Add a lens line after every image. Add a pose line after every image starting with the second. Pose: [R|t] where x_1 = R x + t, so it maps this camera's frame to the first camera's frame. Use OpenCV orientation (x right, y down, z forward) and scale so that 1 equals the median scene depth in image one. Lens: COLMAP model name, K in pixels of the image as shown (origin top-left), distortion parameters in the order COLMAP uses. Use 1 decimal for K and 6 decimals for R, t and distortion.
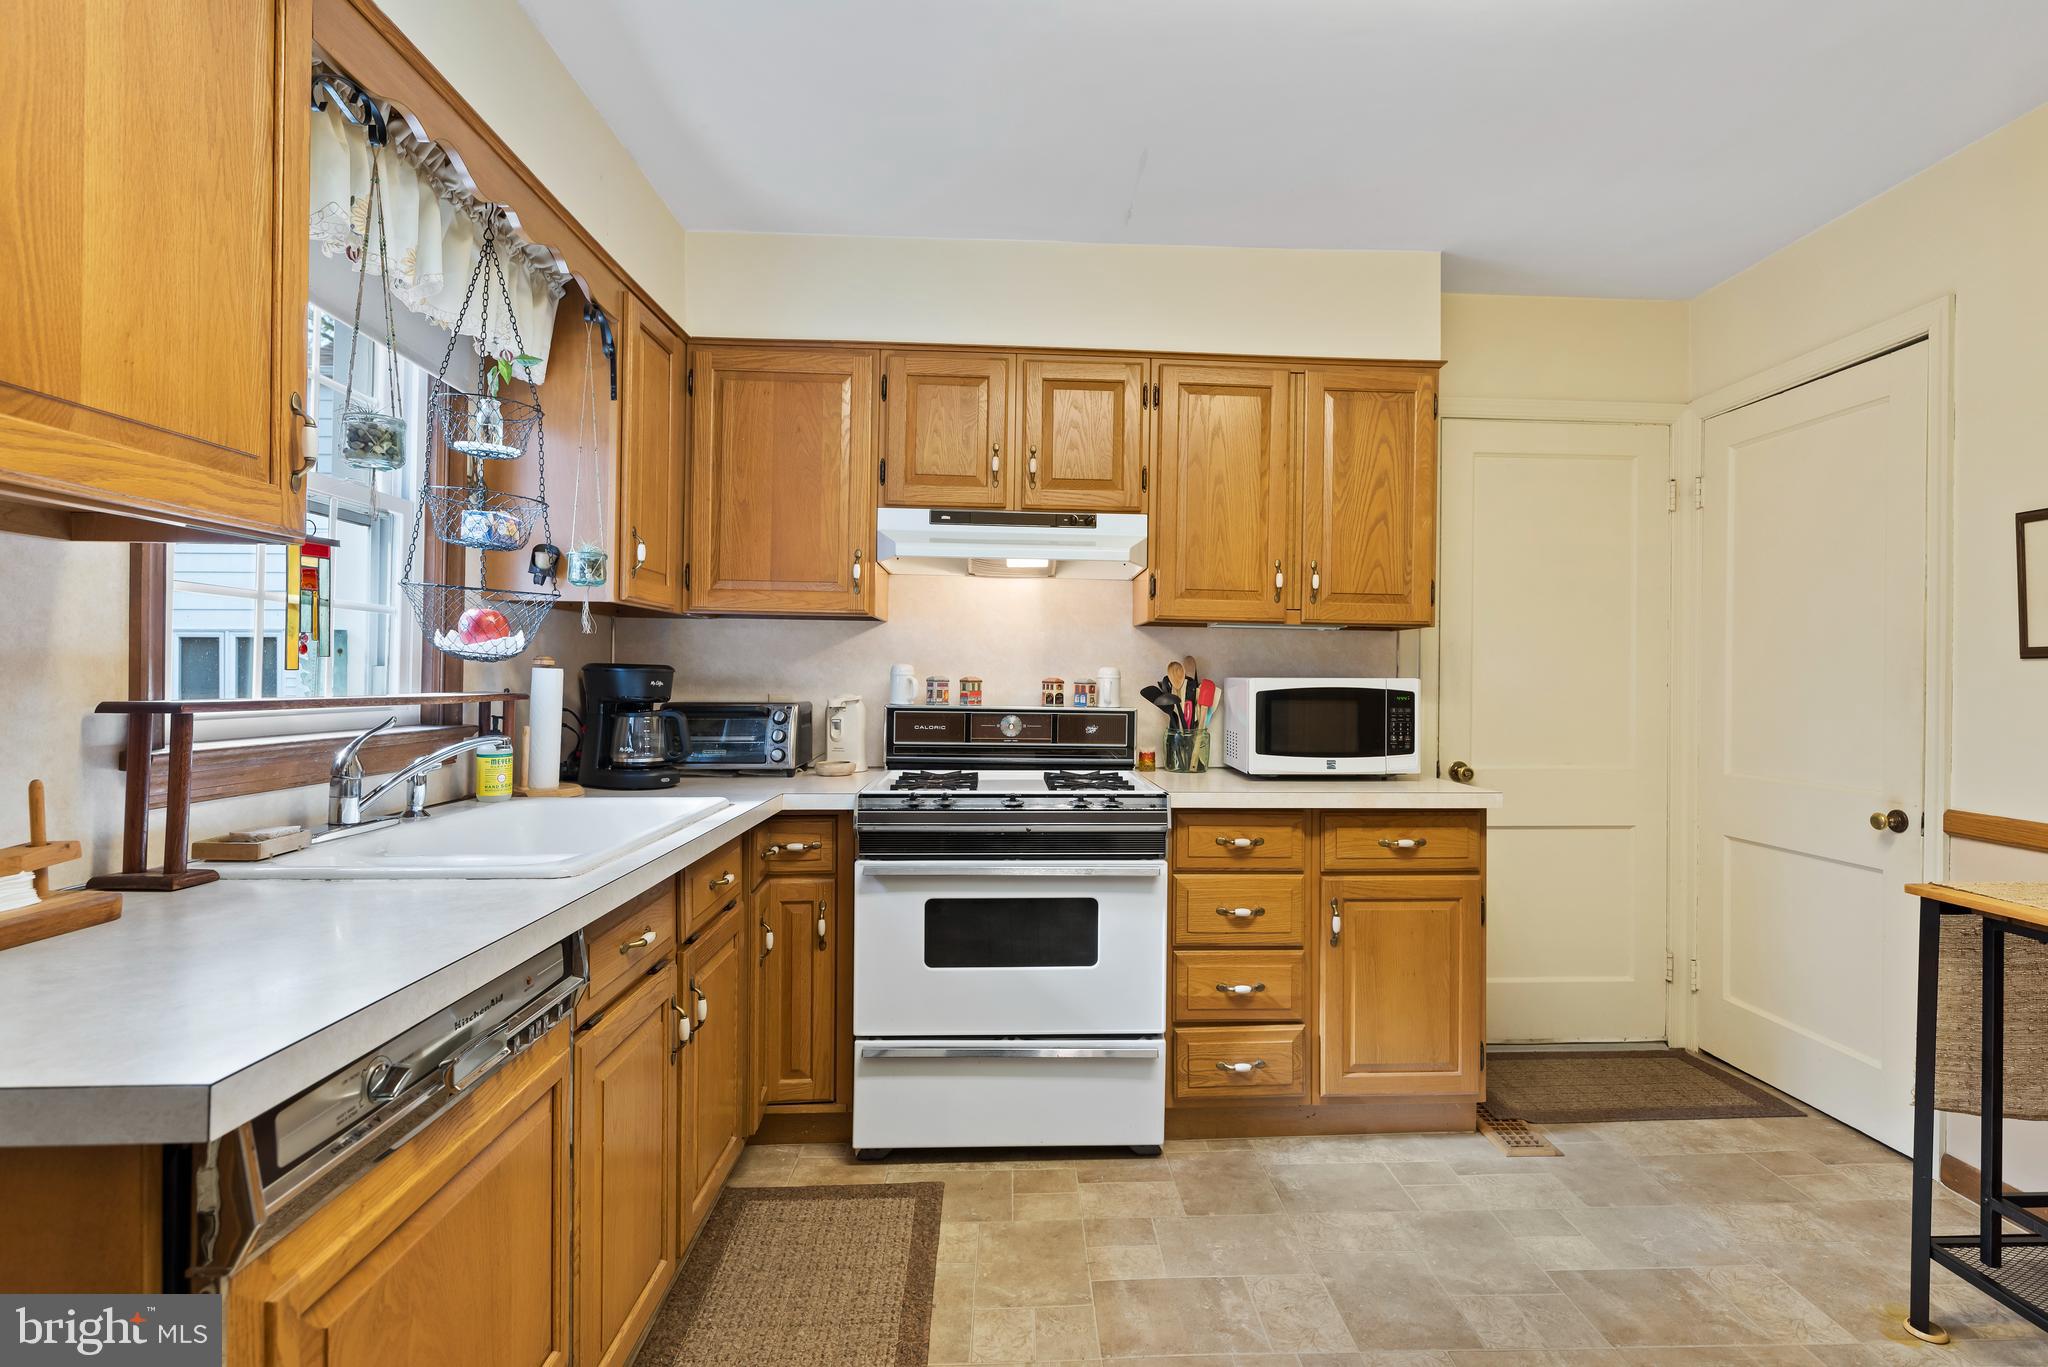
lens RADIAL K [[1010.3, 0, 1032.0], [0, 1010.3, 666.9], [0, 0, 1]] dist [-0.000051, -0.000234]
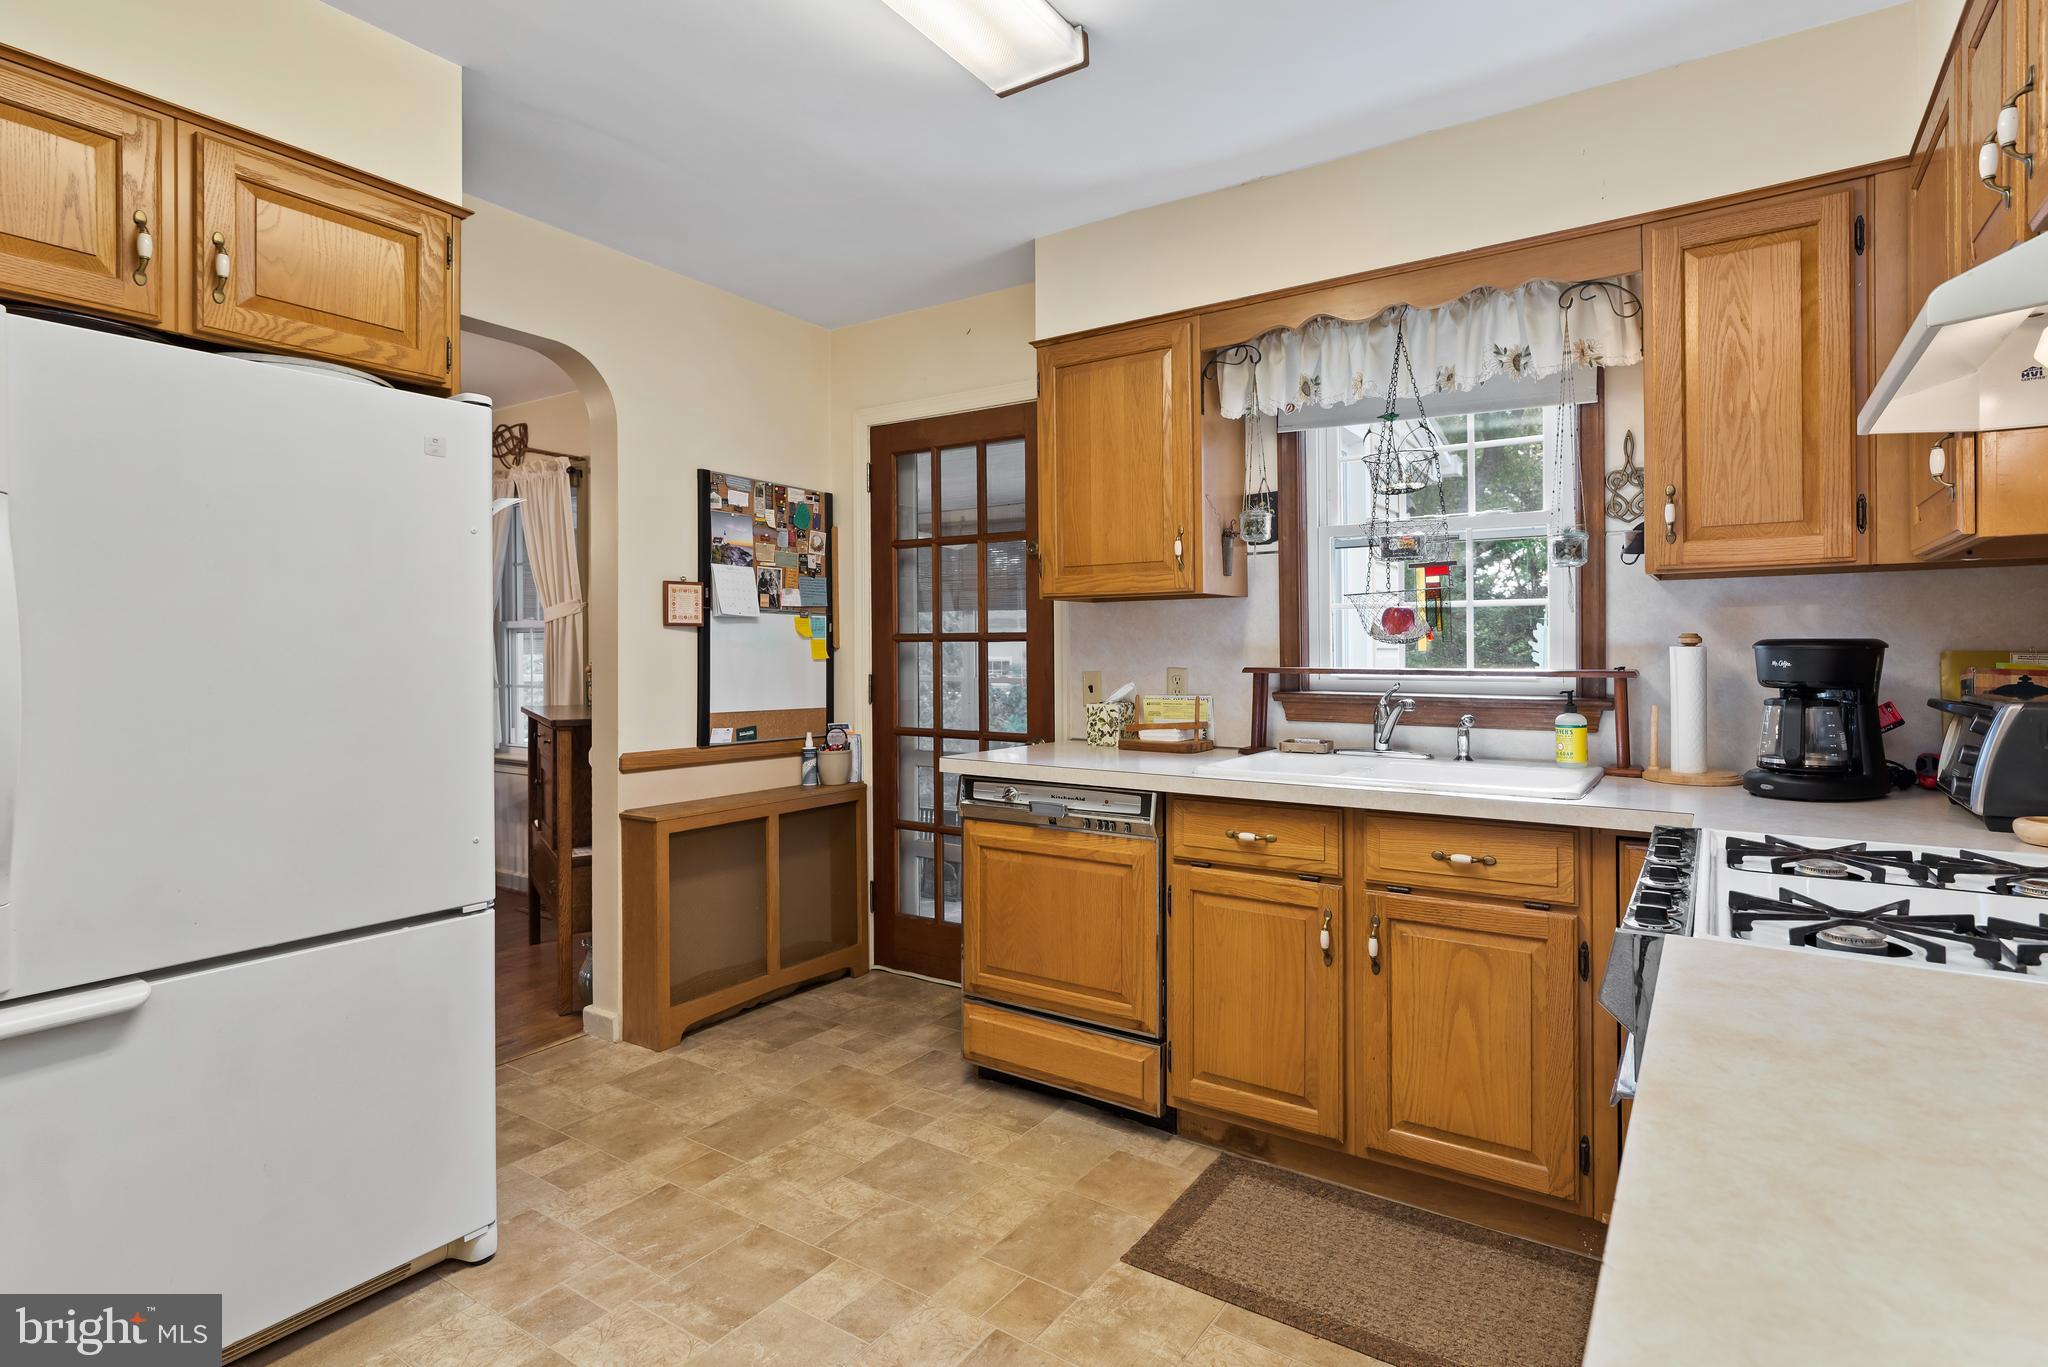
lens RADIAL K [[1010.3, 0, 1032.0], [0, 1010.3, 666.9], [0, 0, 1]] dist [-0.000051, -0.000234]
pose [[-0.582997, -0.007302, -0.812442, 0.825859], [0.001450, 0.999949, -0.010028, 0.047734], [0.812473, -0.007024, -0.582956, 1.901144]]
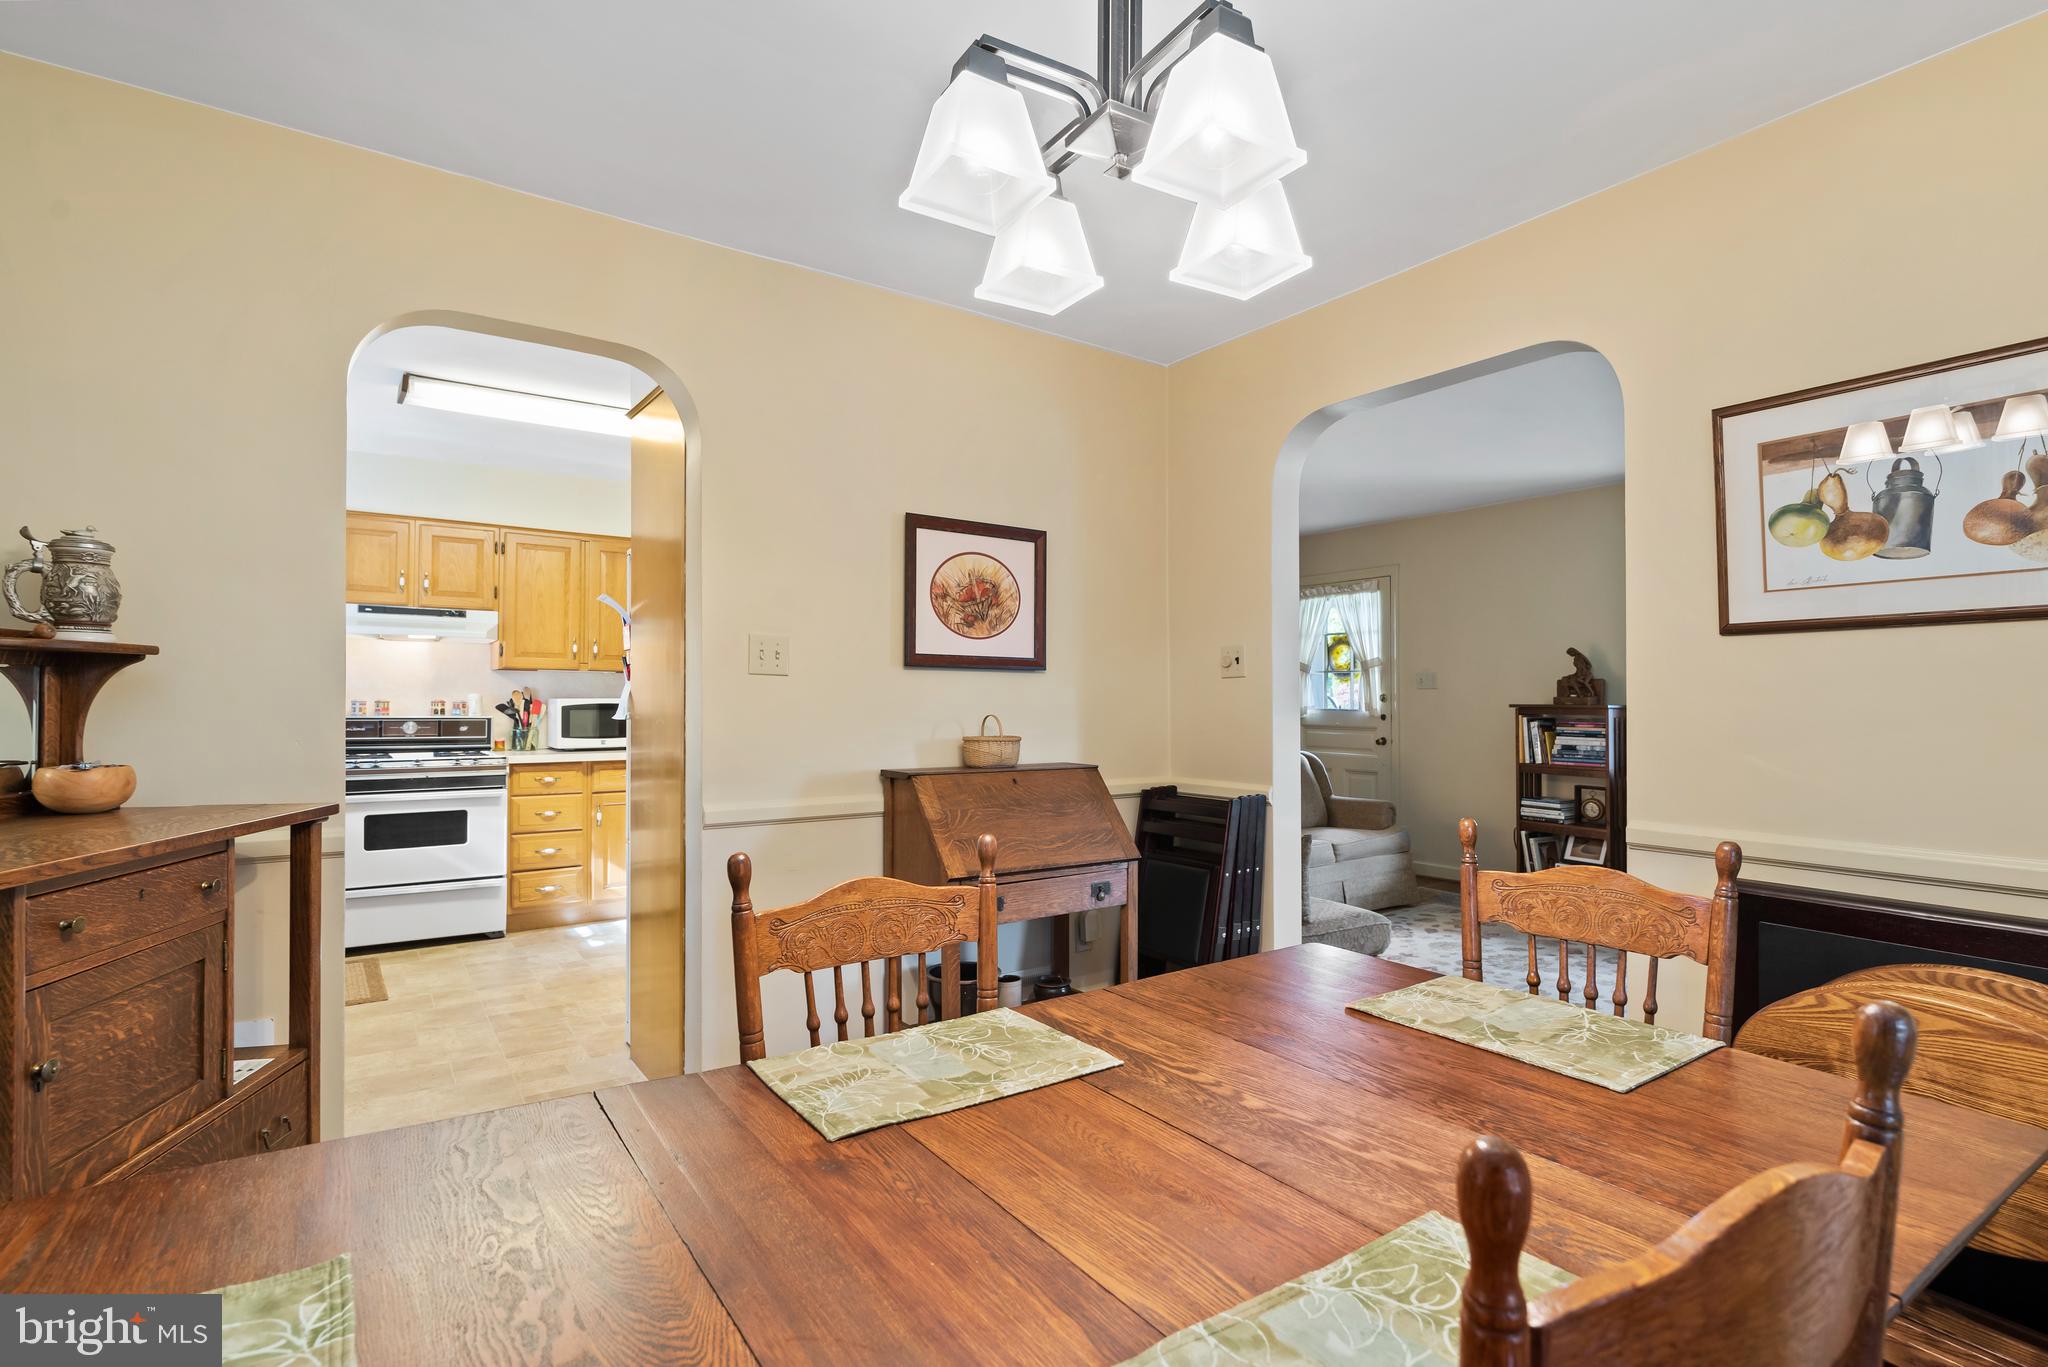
lens RADIAL K [[1009.0, 0, 1051.9], [0, 1009.0, 687.3], [0, 0, 1]] dist [-0.002381, -0.000343]
pose [[0.832411, -0.002082, 0.554155, -0.066025], [0.002411, 0.999997, 0.000135, -0.008713], [-0.554154, 0.001223, 0.832413, -1.113182]]
